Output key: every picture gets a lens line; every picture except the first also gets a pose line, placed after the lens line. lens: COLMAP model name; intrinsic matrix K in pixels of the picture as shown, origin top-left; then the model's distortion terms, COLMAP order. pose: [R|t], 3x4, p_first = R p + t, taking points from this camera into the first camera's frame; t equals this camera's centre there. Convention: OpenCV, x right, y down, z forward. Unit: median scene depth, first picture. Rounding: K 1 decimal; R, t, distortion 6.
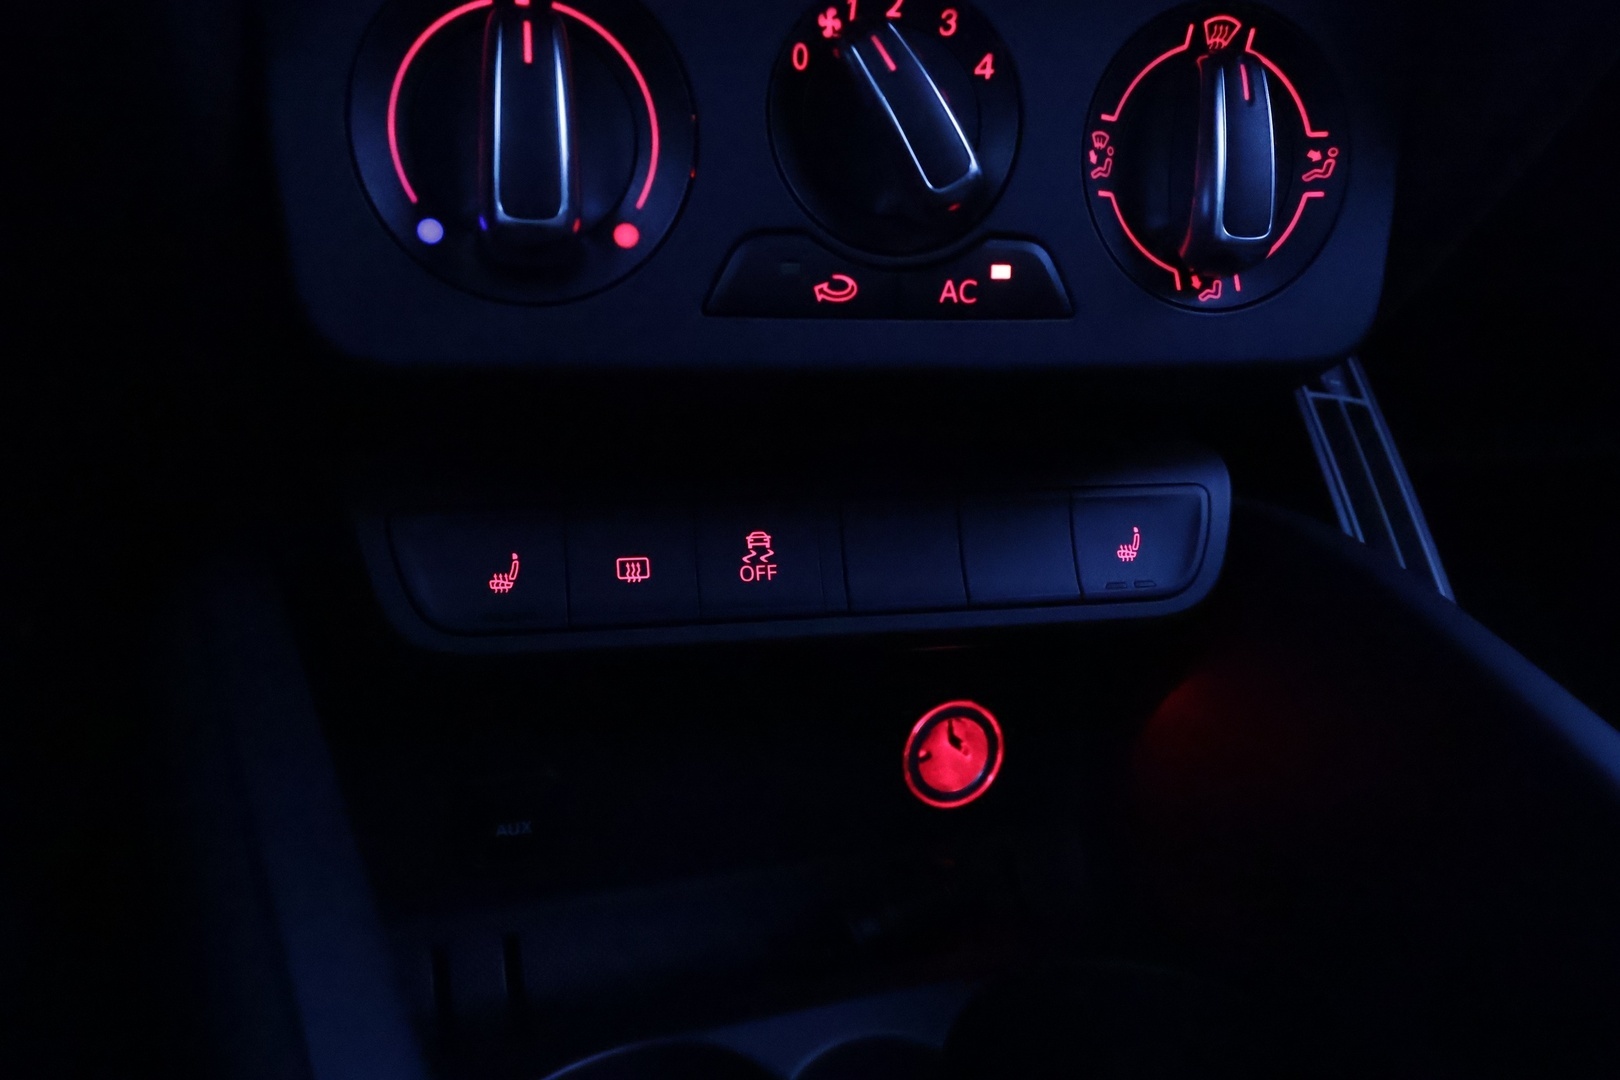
lens RADIAL K [[1363.2, 0, 811.3], [0, 1363.2, 536.3], [0, 0, 1]] dist [-0.002582, 0.000596]
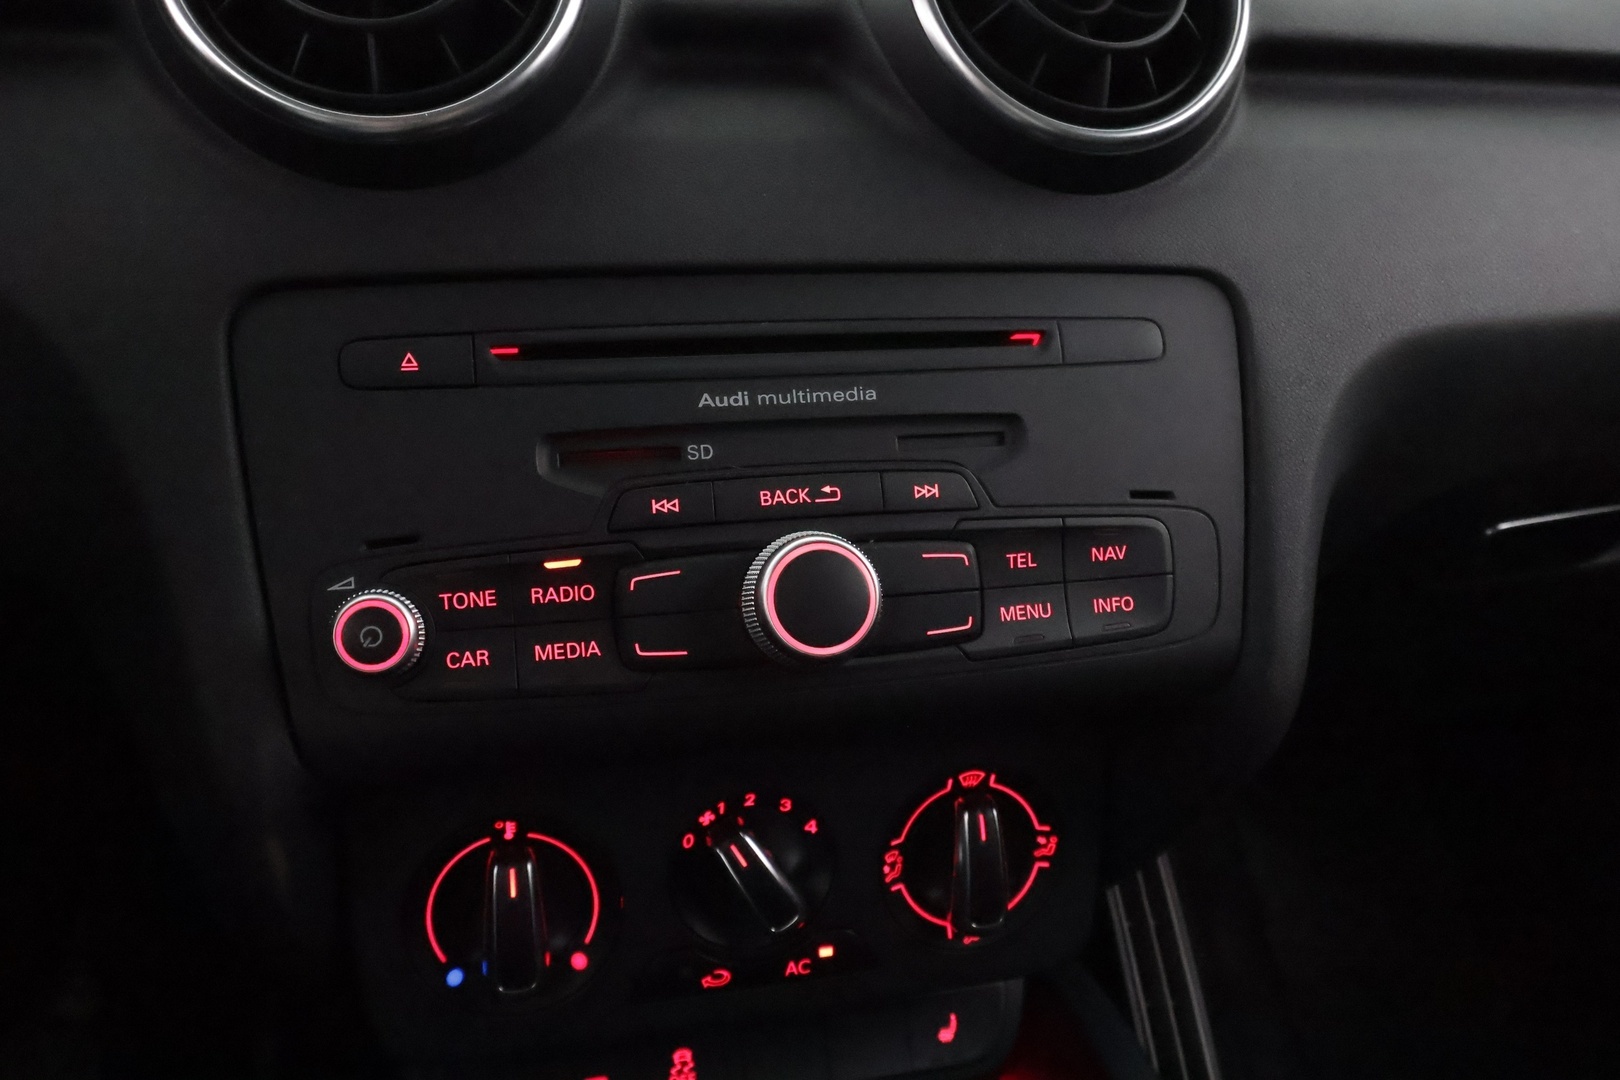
lens RADIAL K [[1363.2, 0, 810.1], [0, 1363.2, 543.6], [0, 0, 1]] dist [-0.002582, 0.000596]
pose [[0.999786, -0.020266, -0.004161, 0.137671], [0.020362, 0.999494, 0.024443, -0.693532], [0.003664, -0.024522, 0.999693, -0.522002]]
